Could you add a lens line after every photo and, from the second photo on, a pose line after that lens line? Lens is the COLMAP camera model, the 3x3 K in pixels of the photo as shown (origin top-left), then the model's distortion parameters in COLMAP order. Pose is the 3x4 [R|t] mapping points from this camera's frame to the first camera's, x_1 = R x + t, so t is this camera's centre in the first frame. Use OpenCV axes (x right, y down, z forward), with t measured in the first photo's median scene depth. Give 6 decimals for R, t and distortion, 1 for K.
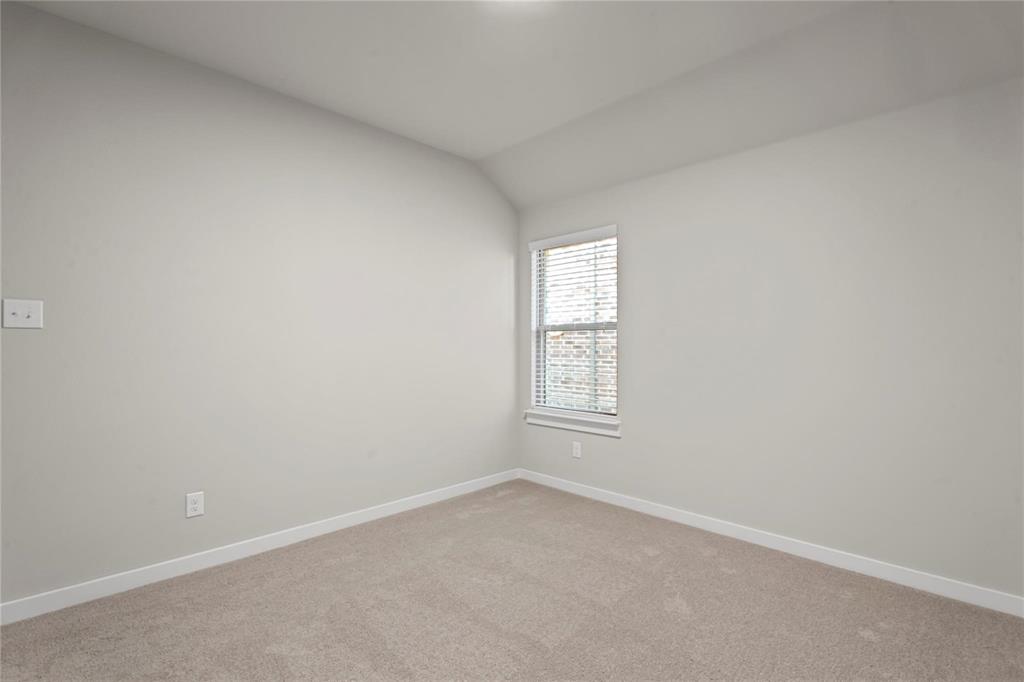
lens RADIAL K [[467.5, 0, 512.0], [0, 467.5, 341.0], [0, 0, 1]] dist [-0.000883, -0.000394]
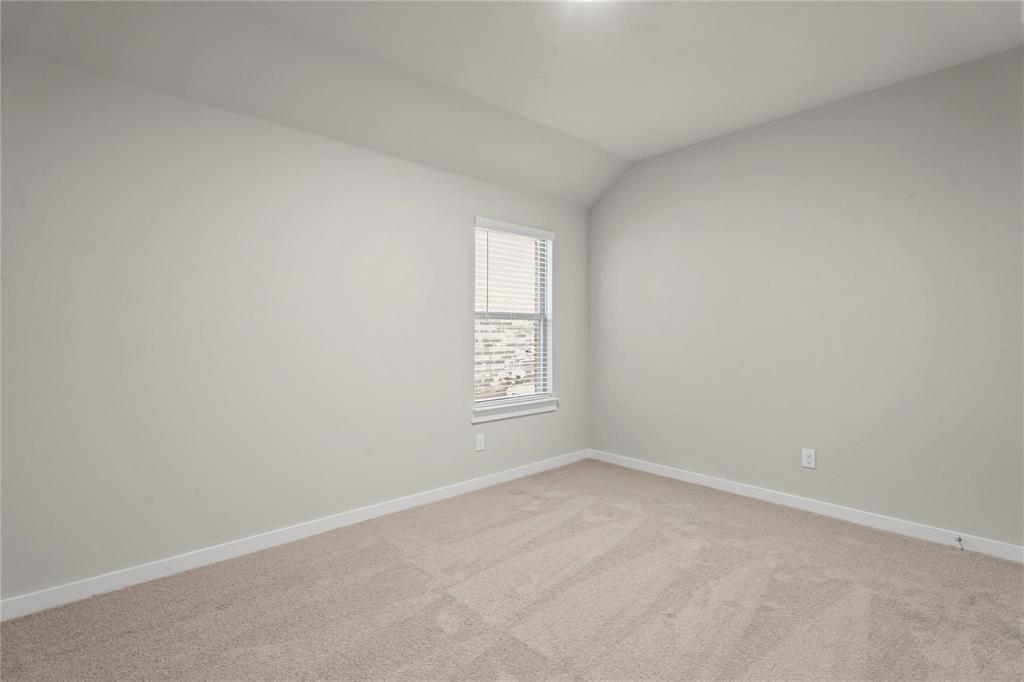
lens RADIAL K [[467.5, 0, 512.0], [0, 467.5, 341.0], [0, 0, 1]] dist [-0.000883, -0.000394]
pose [[0.029004, 0.004372, 0.999570, -0.856861], [-0.008930, 0.999952, -0.004114, 0.028421], [-0.999539, -0.008807, 0.029042, 0.945600]]
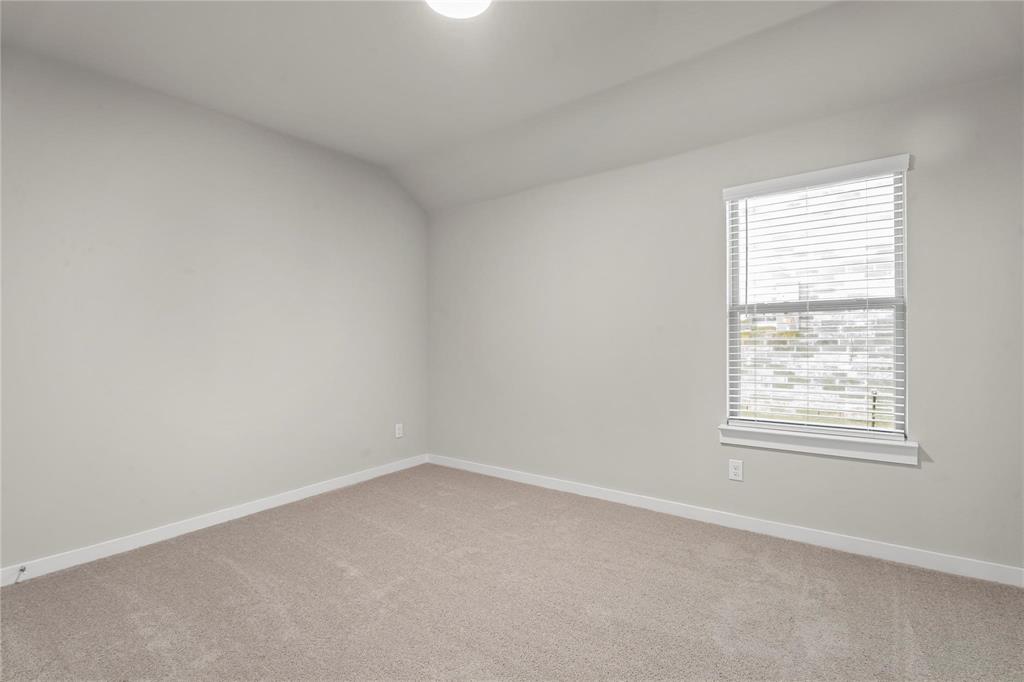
lens RADIAL K [[448.4, 0, 512.0], [0, 448.4, 341.0], [0, 0, 1]] dist [-0.000358, 0.000191]
pose [[0.980074, -0.007899, 0.198476, -0.406909], [0.003079, 0.999693, 0.024584, 0.003149], [-0.198610, -0.023483, 0.979797, 0.400008]]
